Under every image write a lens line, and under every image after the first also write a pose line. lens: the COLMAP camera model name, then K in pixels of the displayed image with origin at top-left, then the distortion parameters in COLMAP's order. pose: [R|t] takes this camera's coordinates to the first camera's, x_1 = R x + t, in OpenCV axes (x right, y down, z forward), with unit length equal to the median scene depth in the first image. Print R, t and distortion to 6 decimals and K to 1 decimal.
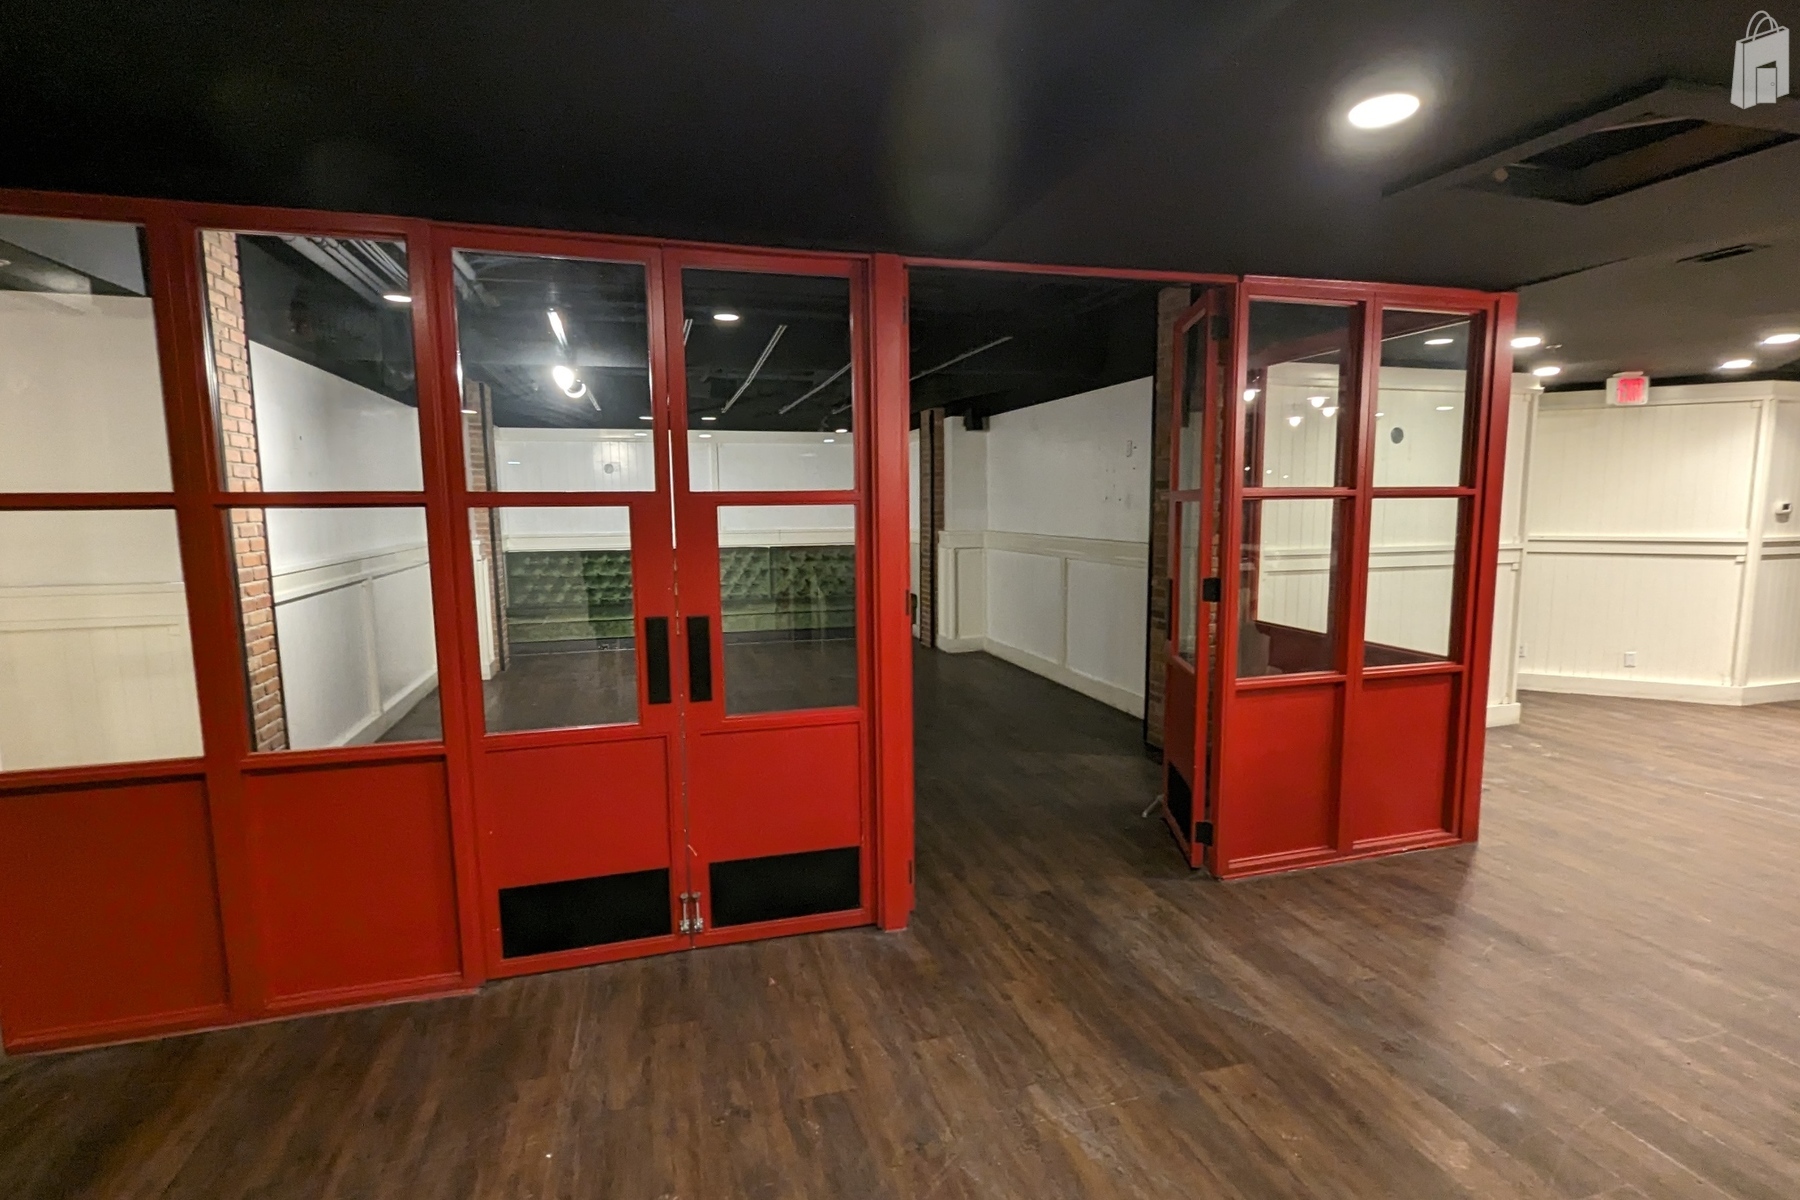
lens RADIAL K [[878.2, 0, 902.2], [0, 878.2, 603.4], [0, 0, 1]] dist [-0.002697, 0.001569]
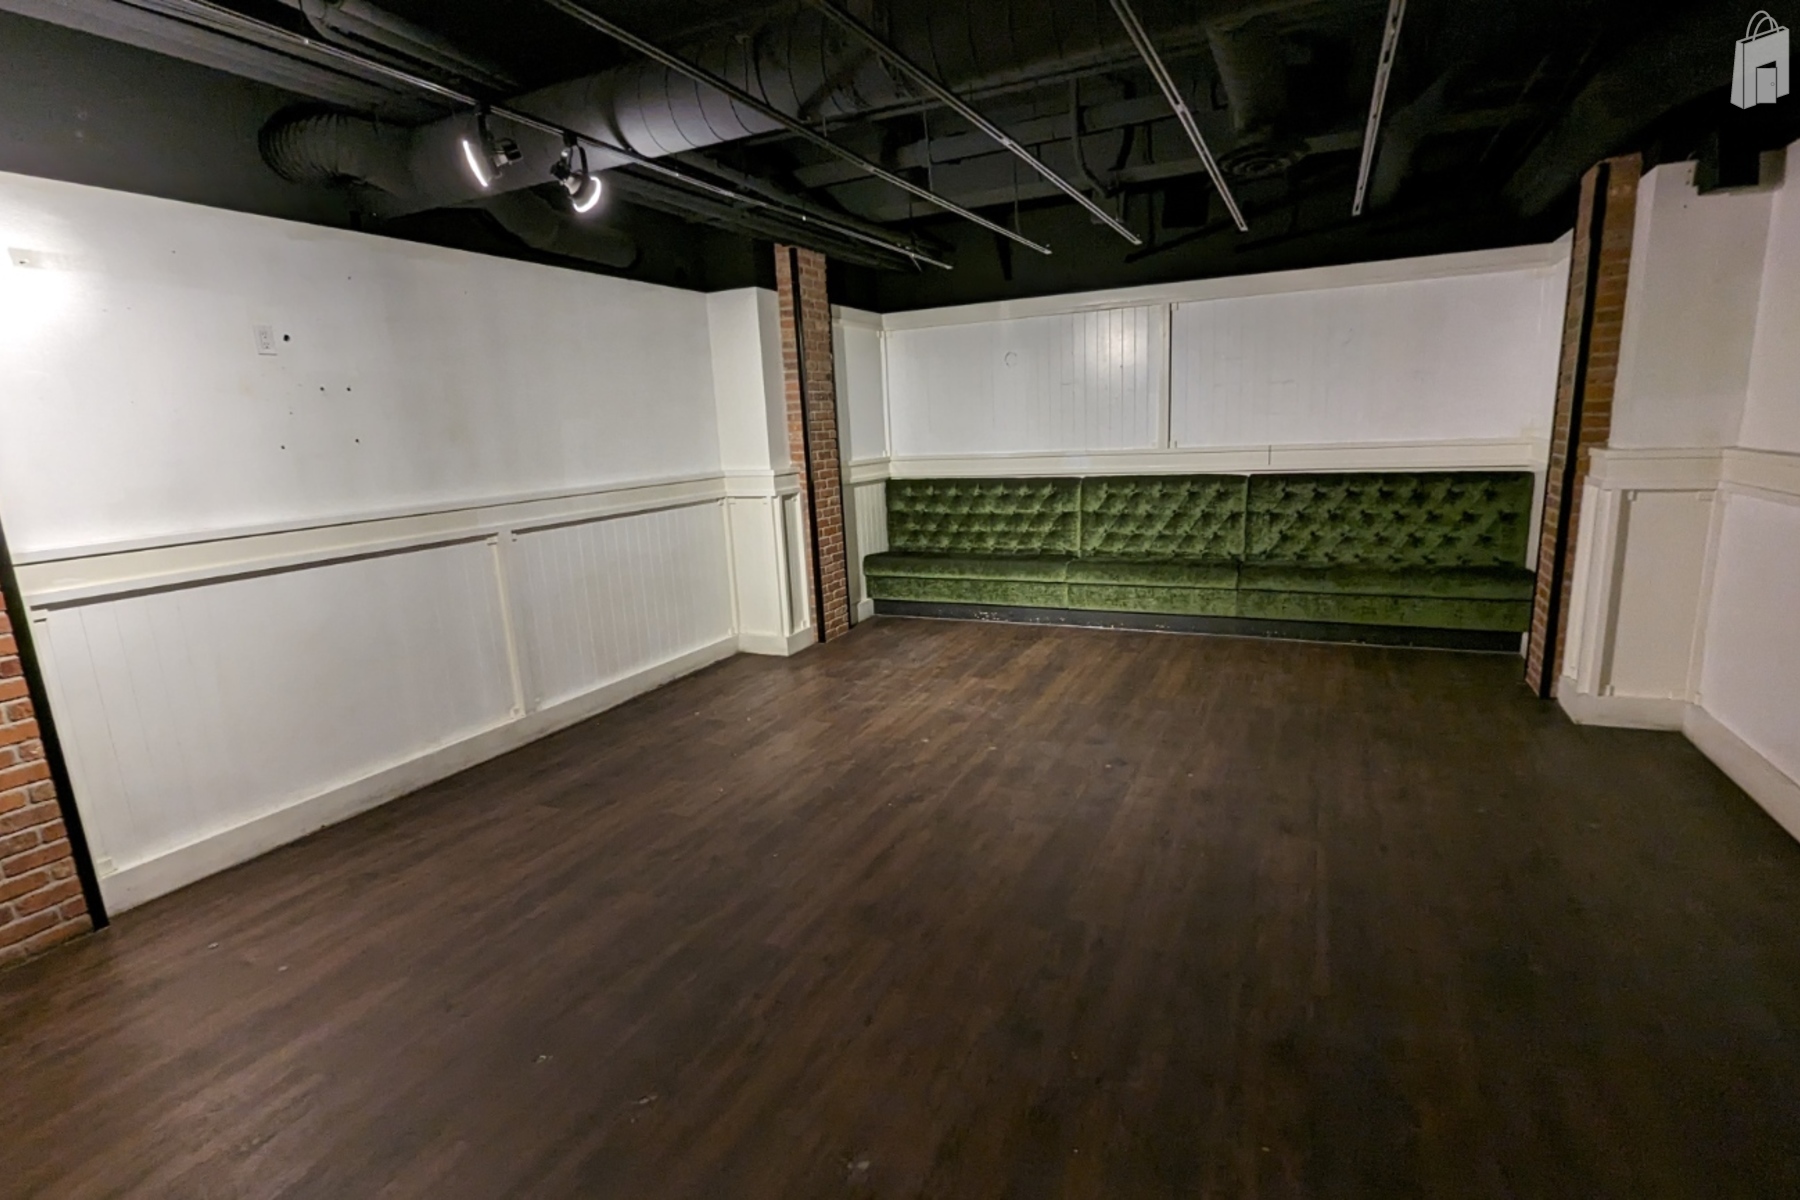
lens RADIAL K [[878.2, 0, 905.9], [0, 878.2, 608.0], [0, 0, 1]] dist [-0.002697, 0.001569]
pose [[0.750203, 0.111531, -0.651733, 0.077707], [-0.036584, 0.991163, 0.127506, -0.044828], [0.660195, -0.071813, 0.747654, 0.417928]]
